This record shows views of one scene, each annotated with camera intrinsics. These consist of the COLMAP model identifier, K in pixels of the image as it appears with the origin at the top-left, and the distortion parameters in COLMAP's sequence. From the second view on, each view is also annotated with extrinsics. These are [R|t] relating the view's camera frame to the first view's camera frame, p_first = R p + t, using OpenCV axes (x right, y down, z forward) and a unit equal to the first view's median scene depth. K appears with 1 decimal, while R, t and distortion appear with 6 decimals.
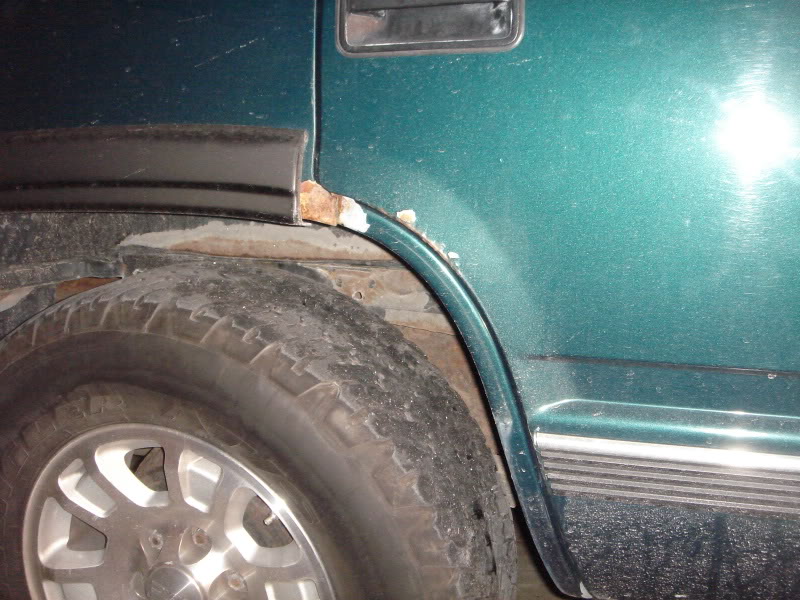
lens RADIAL K [[926.7, 0, 399.6], [0, 926.7, 304.4], [0, 0, 1]] dist [-0.145273, 0.000000]
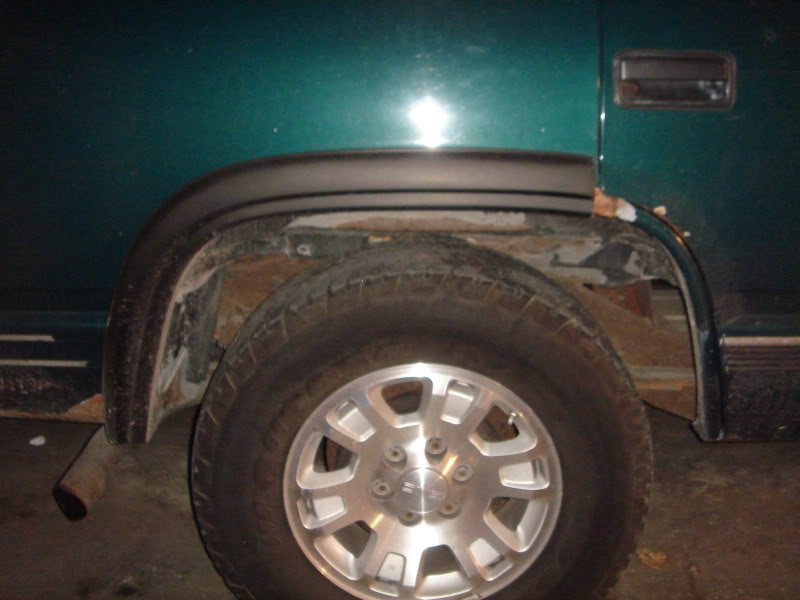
lens RADIAL K [[926.7, 0, 401.4], [0, 926.7, 298.4], [0, 0, 1]] dist [-0.145273, 0.000000]
pose [[0.938017, -0.078274, 0.337635, -0.943200], [0.055688, 0.995545, 0.076085, -0.087965], [-0.342086, -0.052567, 0.938197, -0.335697]]
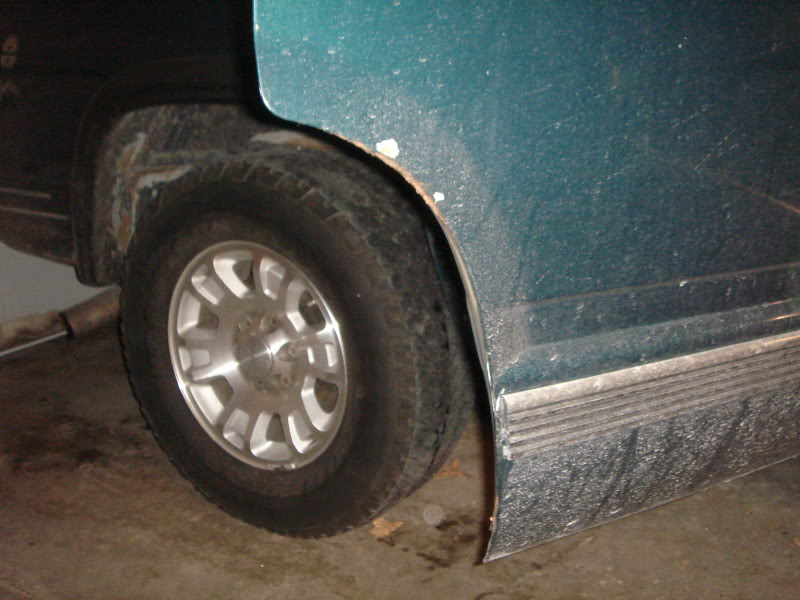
lens RADIAL K [[926.7, 0, 400.1], [0, 926.7, 297.0], [0, 0, 1]] dist [-0.145273, 0.000000]
pose [[0.613538, -0.170582, 0.771021, -0.555074], [0.122267, 0.985136, 0.120660, -0.066357], [-0.780142, 0.020241, 0.625275, 0.536248]]
